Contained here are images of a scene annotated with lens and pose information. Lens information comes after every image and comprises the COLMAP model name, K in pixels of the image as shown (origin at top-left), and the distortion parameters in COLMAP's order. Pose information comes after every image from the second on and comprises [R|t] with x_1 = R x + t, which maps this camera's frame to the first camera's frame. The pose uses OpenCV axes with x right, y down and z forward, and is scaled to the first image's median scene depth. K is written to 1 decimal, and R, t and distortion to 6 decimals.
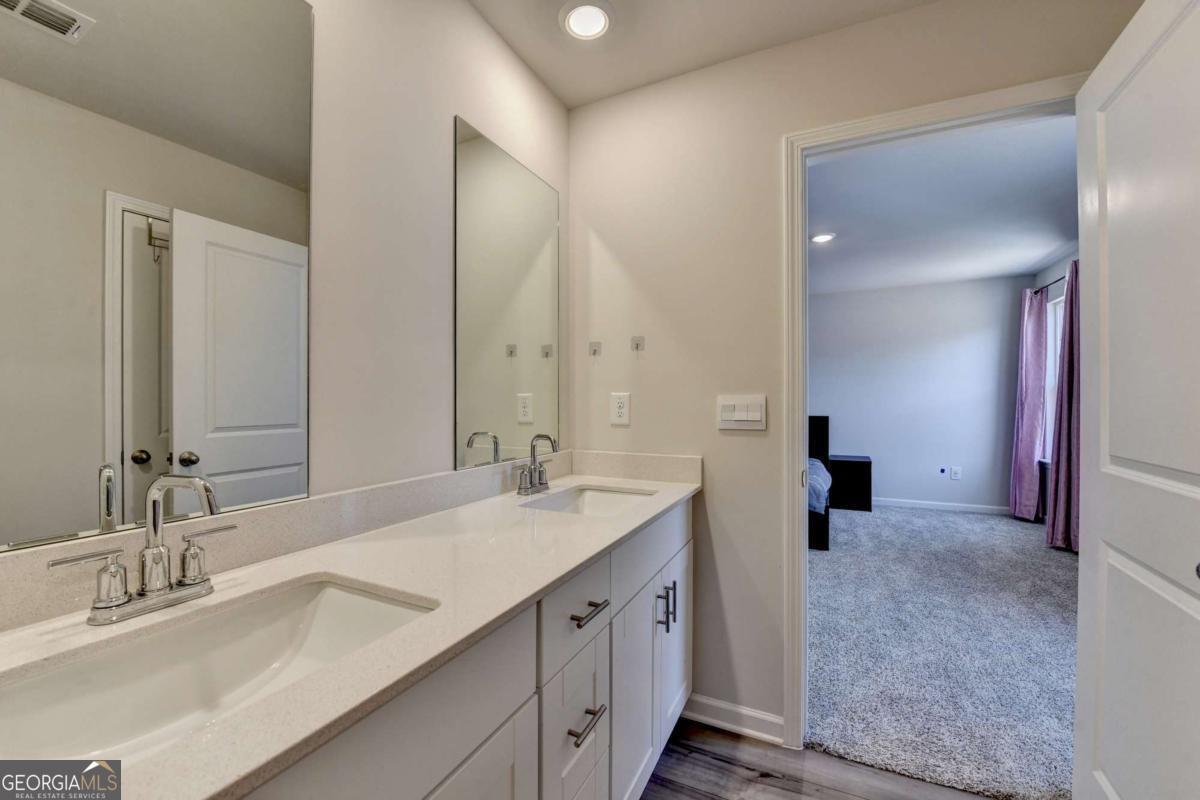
lens RADIAL K [[488.5, 0, 589.1], [0, 488.5, 401.3], [0, 0, 1]] dist [-0.015873, -0.000604]
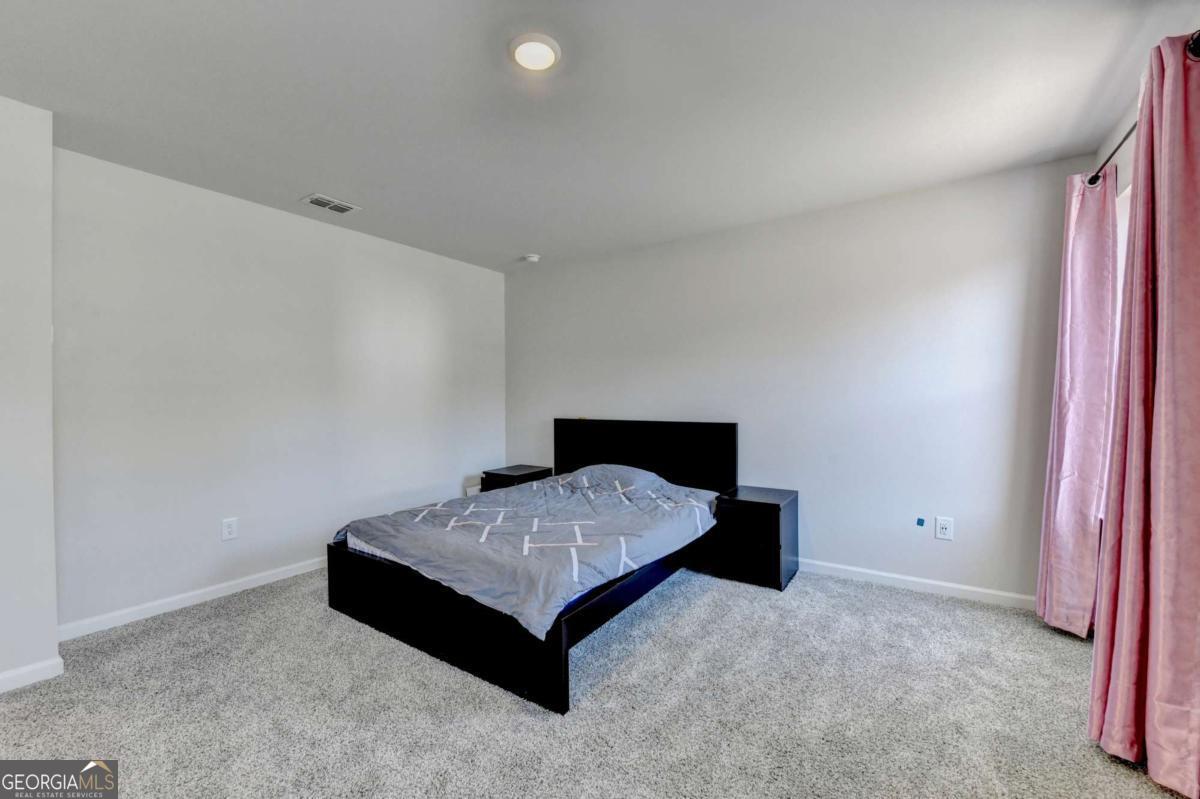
lens RADIAL K [[490.5, 0, 585.0], [0, 490.5, 395.9], [0, 0, 1]] dist [-0.018662, -0.000682]
pose [[0.989801, -0.004146, -0.142398, 0.480026], [0.003907, 0.999990, -0.001956, -0.003322], [0.142404, 0.001380, 0.989808, 0.437358]]
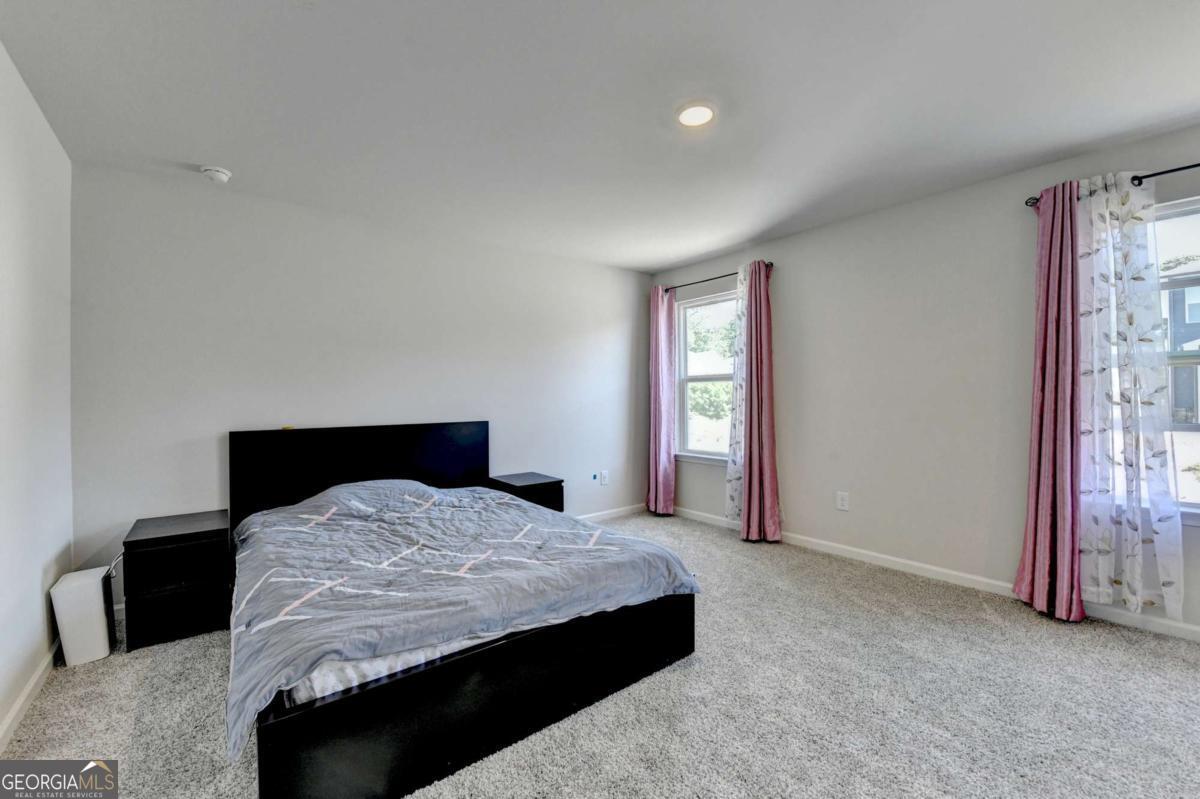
lens RADIAL K [[490.5, 0, 585.0], [0, 490.5, 395.9], [0, 0, 1]] dist [-0.018662, -0.000682]
pose [[0.427034, -0.001337, 0.904235, -0.087321], [0.008581, 0.999960, -0.002574, -0.000802], [-0.904195, 0.008859, 0.427028, 0.716264]]
